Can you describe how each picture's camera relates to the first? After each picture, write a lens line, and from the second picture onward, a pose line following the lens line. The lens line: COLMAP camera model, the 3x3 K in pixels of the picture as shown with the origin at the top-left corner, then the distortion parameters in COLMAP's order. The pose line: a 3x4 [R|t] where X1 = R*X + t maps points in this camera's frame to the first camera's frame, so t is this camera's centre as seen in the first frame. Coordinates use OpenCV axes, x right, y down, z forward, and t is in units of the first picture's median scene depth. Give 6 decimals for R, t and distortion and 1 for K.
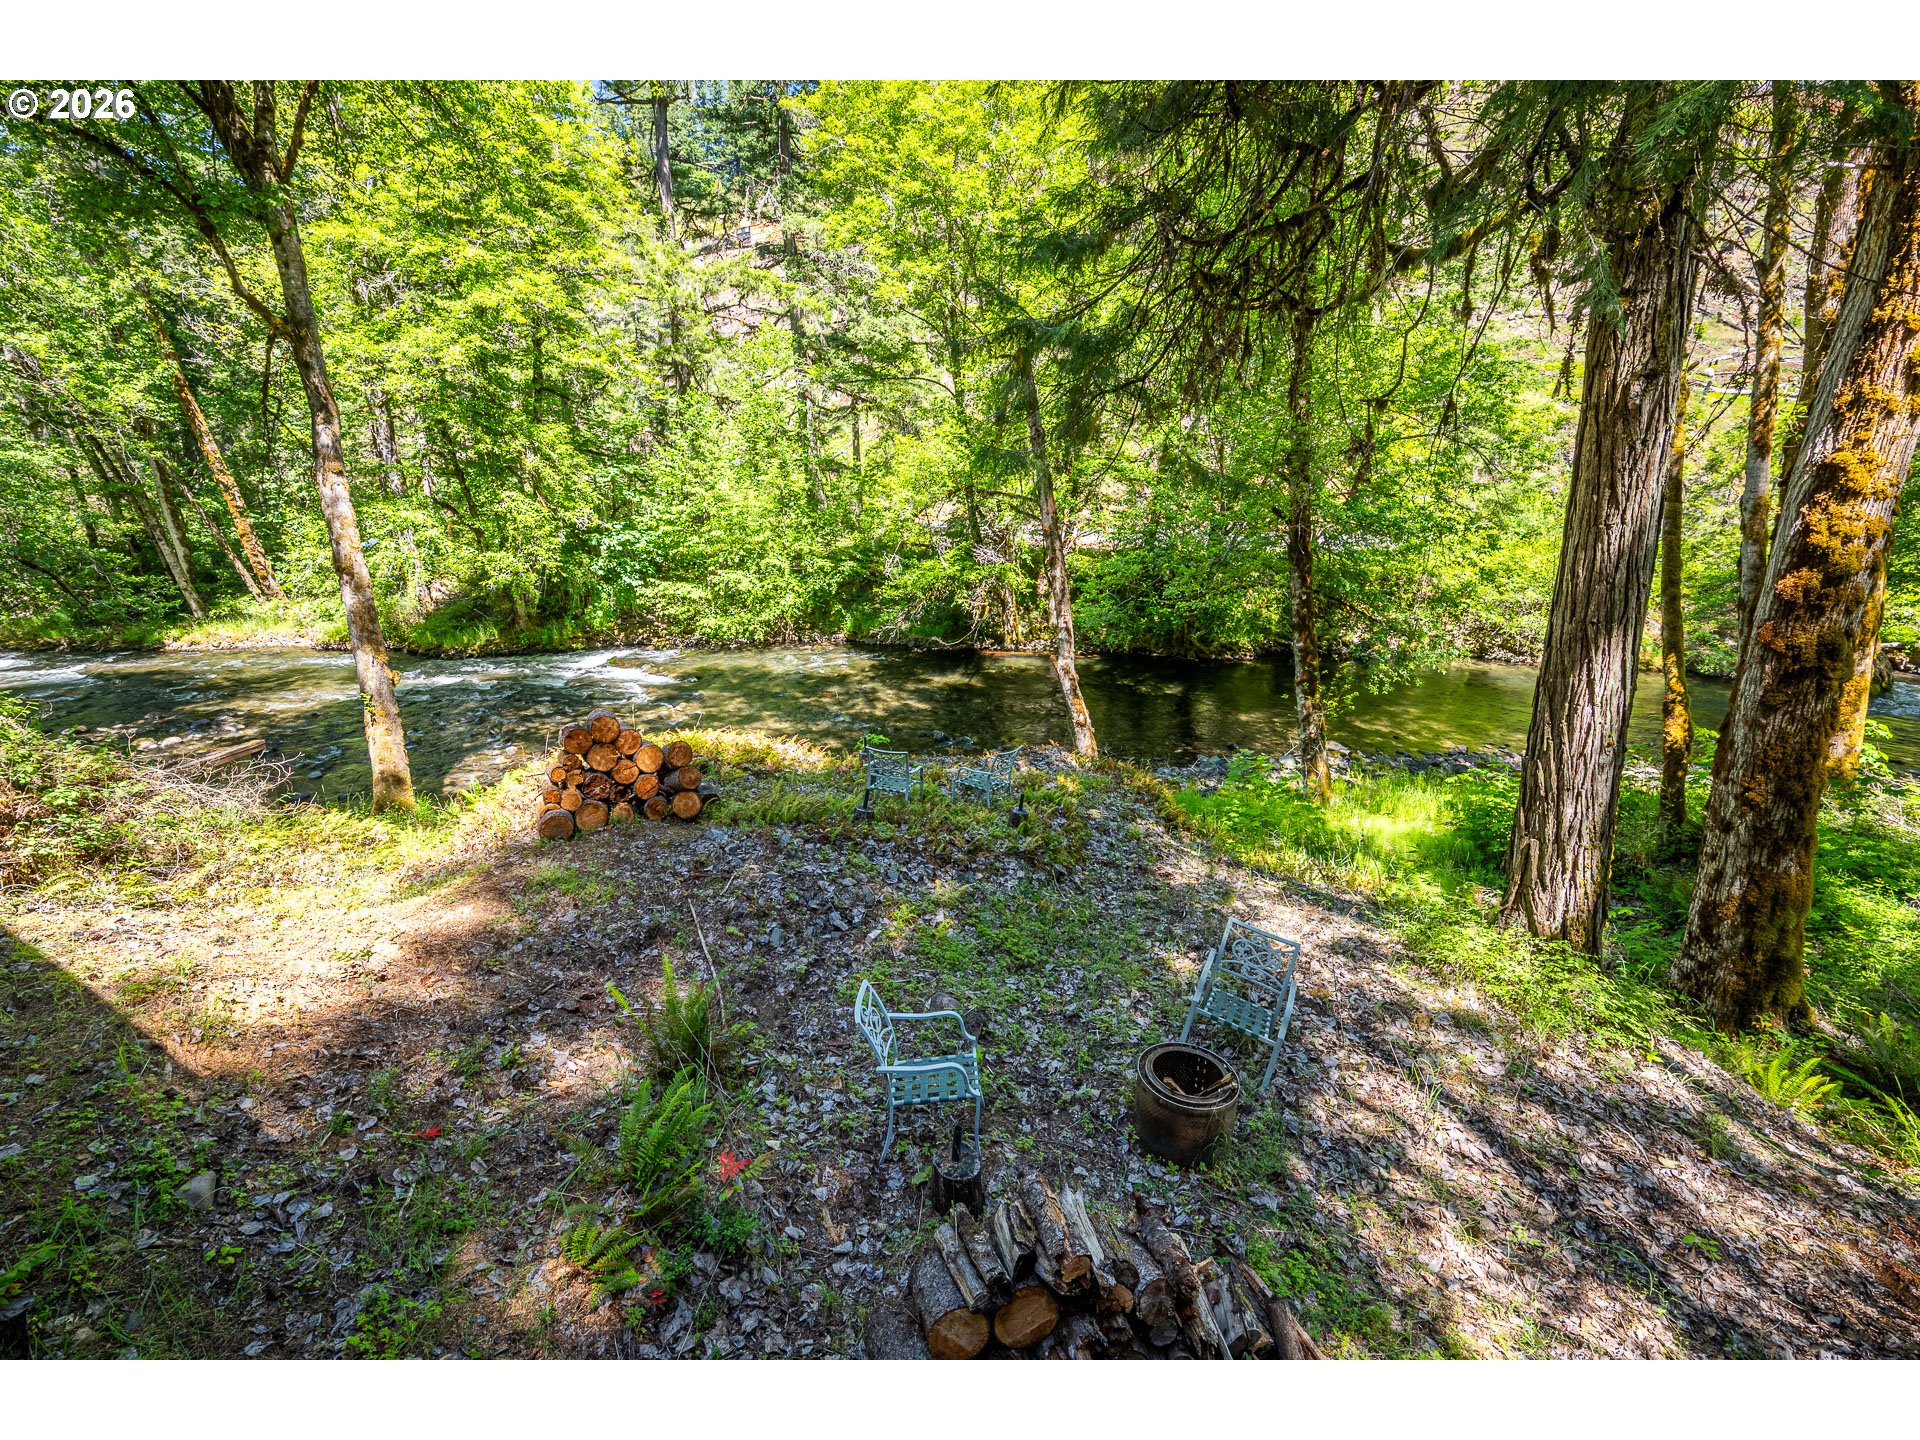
lens RADIAL K [[785.0, 0, 960.0], [0, 785.0, 720.0], [0, 0, 1]] dist [0.001913, 0.000279]
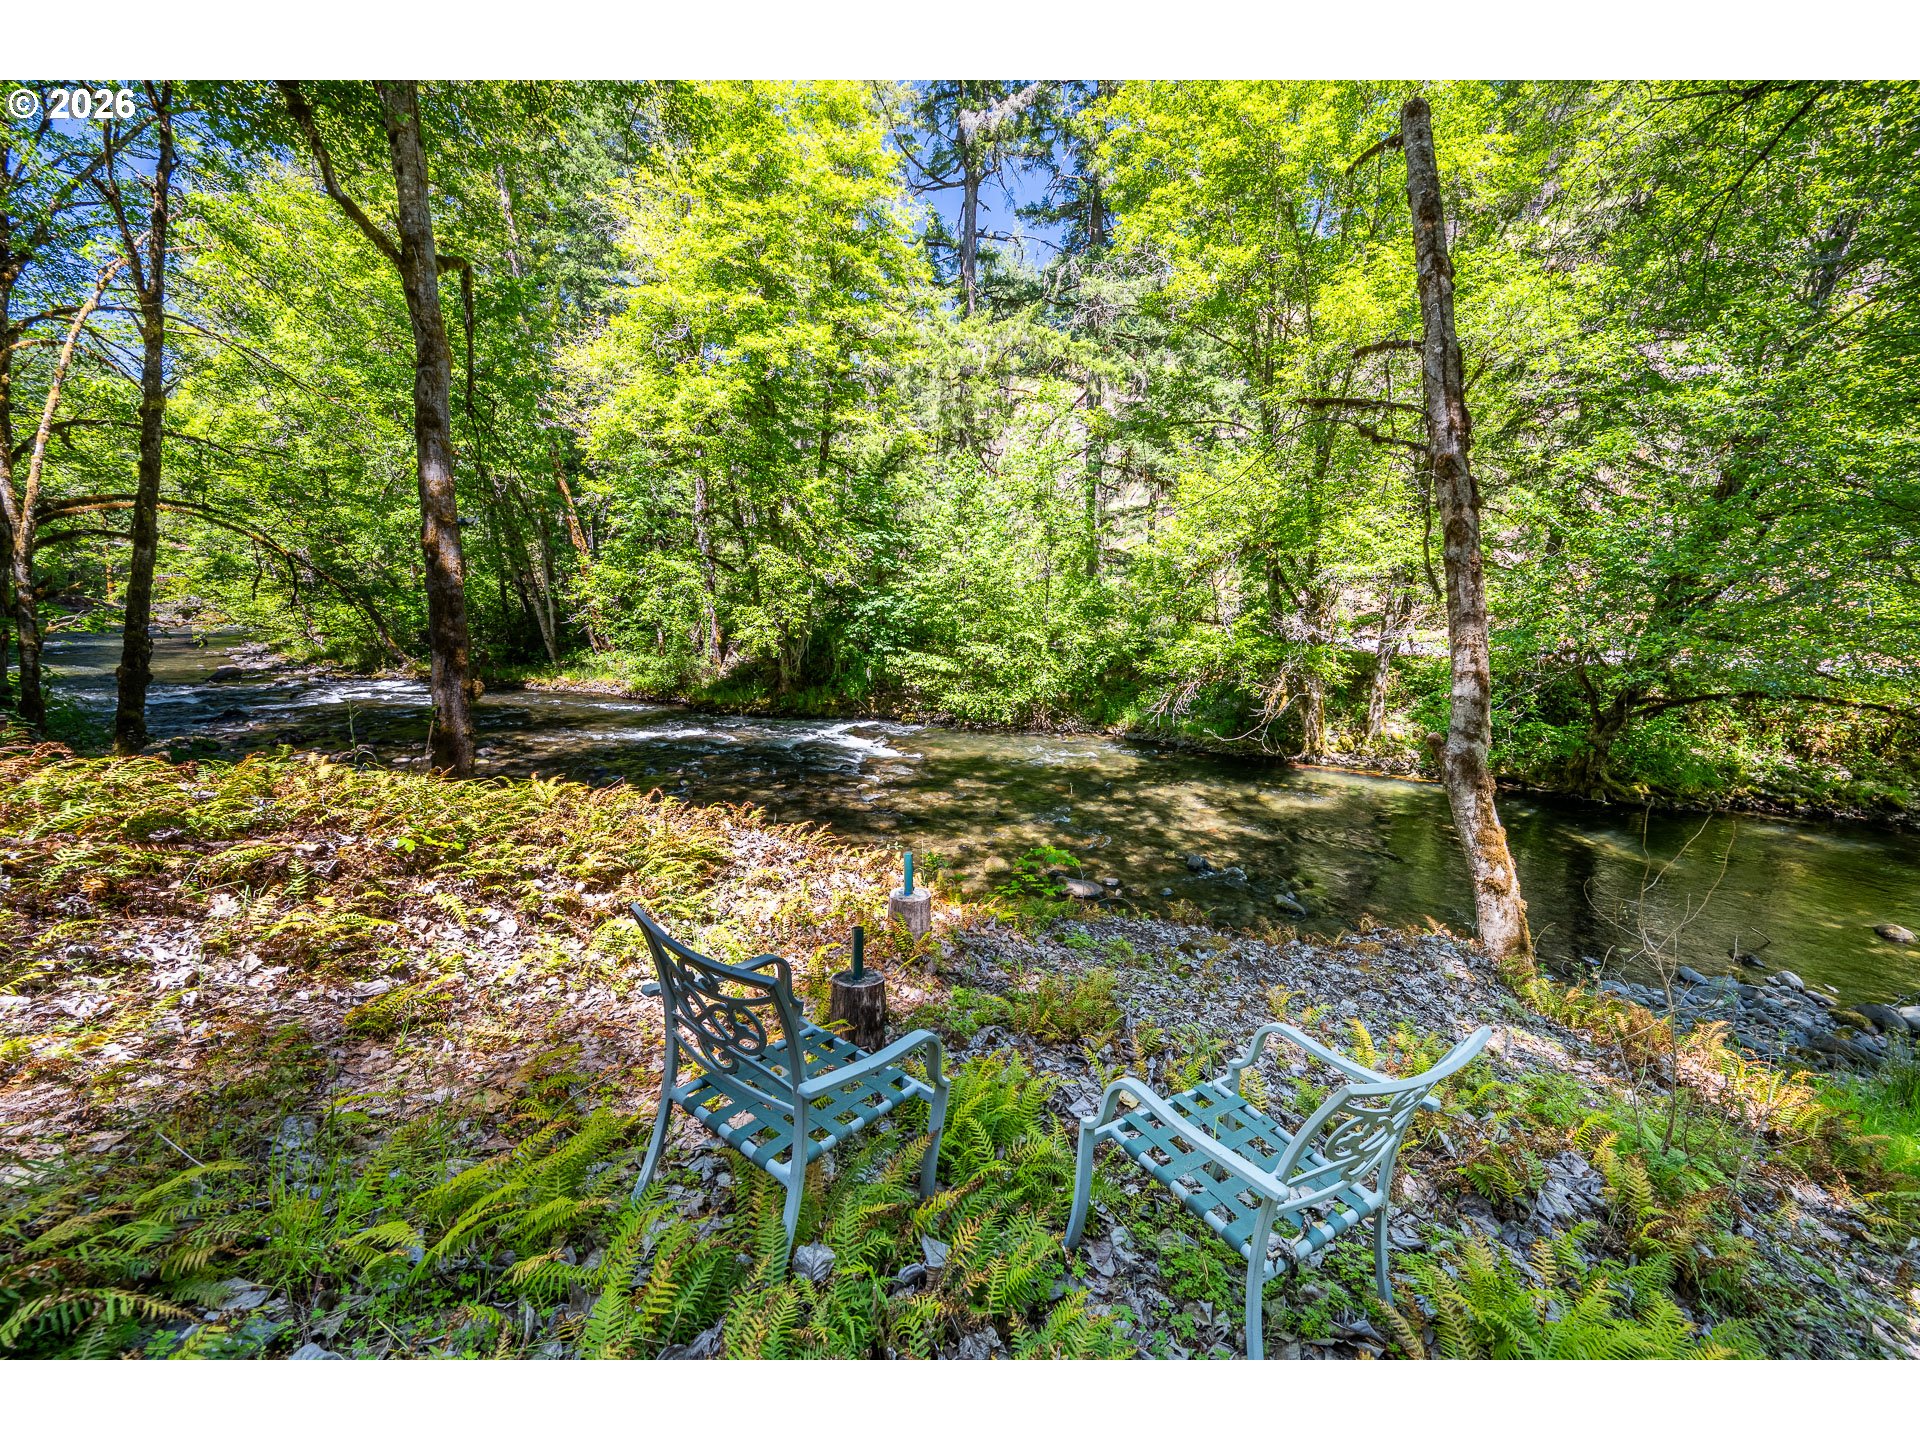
lens RADIAL K [[729.1, 0, 960.0], [0, 729.1, 720.0], [0, 0, 1]] dist [0.018200, 0.000049]
pose [[0.924588, 0.077471, -0.373009, 0.007202], [-0.130415, 0.984313, -0.118828, 0.001769], [0.357952, 0.158513, 0.920187, 0.223688]]
